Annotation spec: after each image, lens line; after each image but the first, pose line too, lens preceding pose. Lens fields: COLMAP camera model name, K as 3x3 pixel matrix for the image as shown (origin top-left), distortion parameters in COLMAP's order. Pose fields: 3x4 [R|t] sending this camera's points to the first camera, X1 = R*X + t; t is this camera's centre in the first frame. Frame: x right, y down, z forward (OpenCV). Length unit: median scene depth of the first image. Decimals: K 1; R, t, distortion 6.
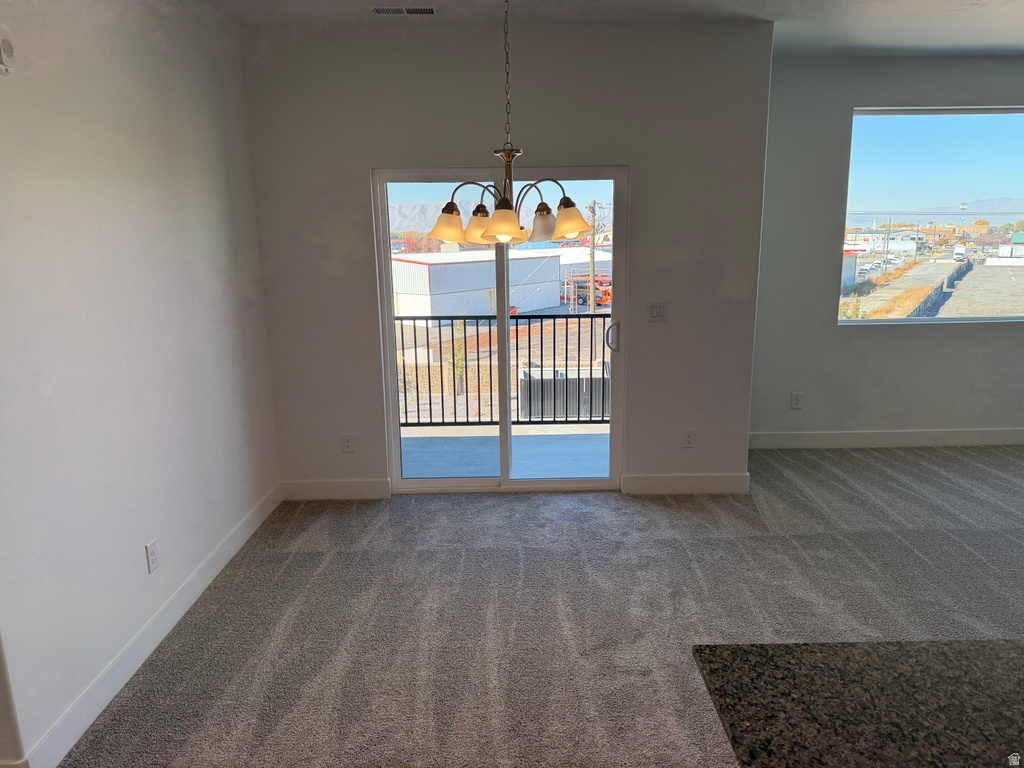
lens RADIAL K [[711.5, 0, 518.0], [0, 711.5, 380.8], [0, 0, 1]] dist [0.039531, -0.047200]
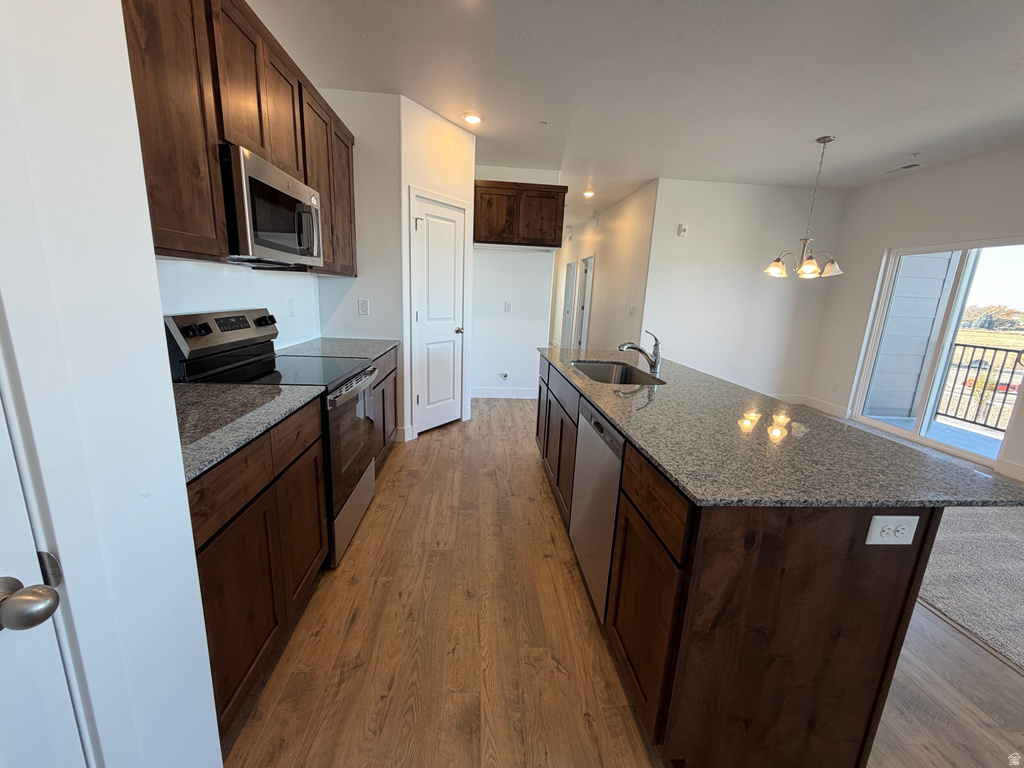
lens RADIAL K [[405.3, 0, 507.0], [0, 405.3, 386.4], [0, 0, 1]] dist [-0.008721, 0.000847]
pose [[0.059943, 0.237641, -0.969502, 0.826131], [-0.246425, 0.944710, 0.216328, 0.067164], [0.967306, 0.225943, 0.115189, -0.041709]]
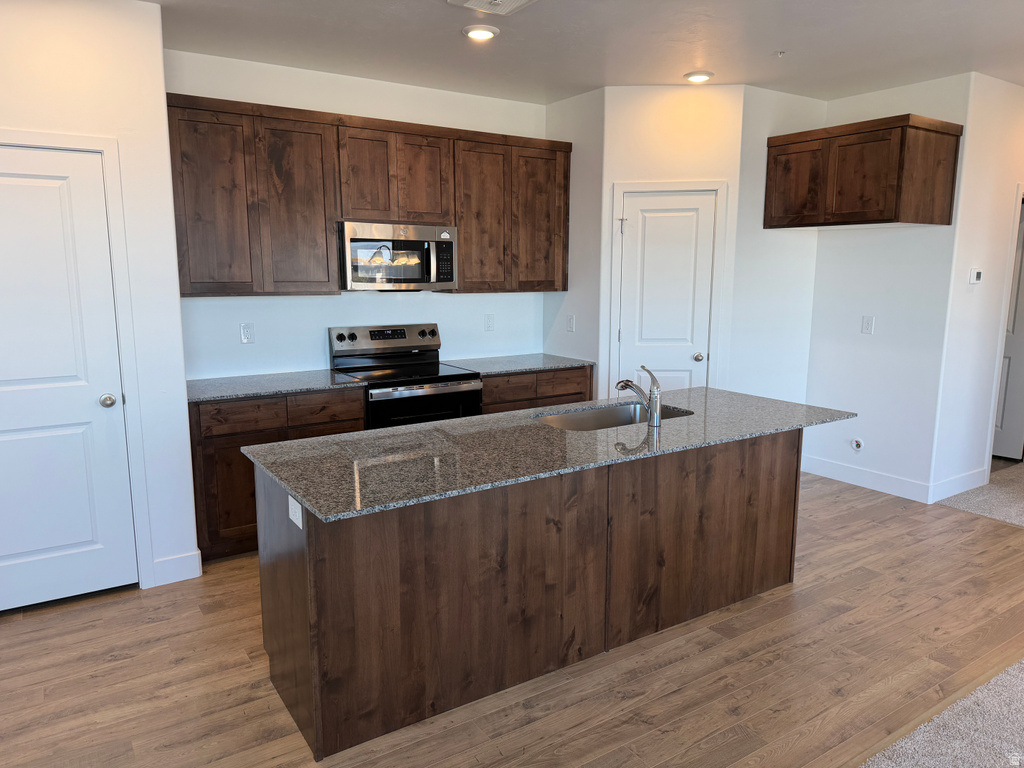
lens RADIAL K [[711.5, 0, 512.7], [0, 711.5, 393.8], [0, 0, 1]] dist [0.039531, -0.047200]
pose [[-0.840092, 0.103797, -0.532420, 0.771589], [-0.102145, 0.933692, 0.343198, -0.132269], [0.532739, 0.342702, -0.773785, 0.667917]]
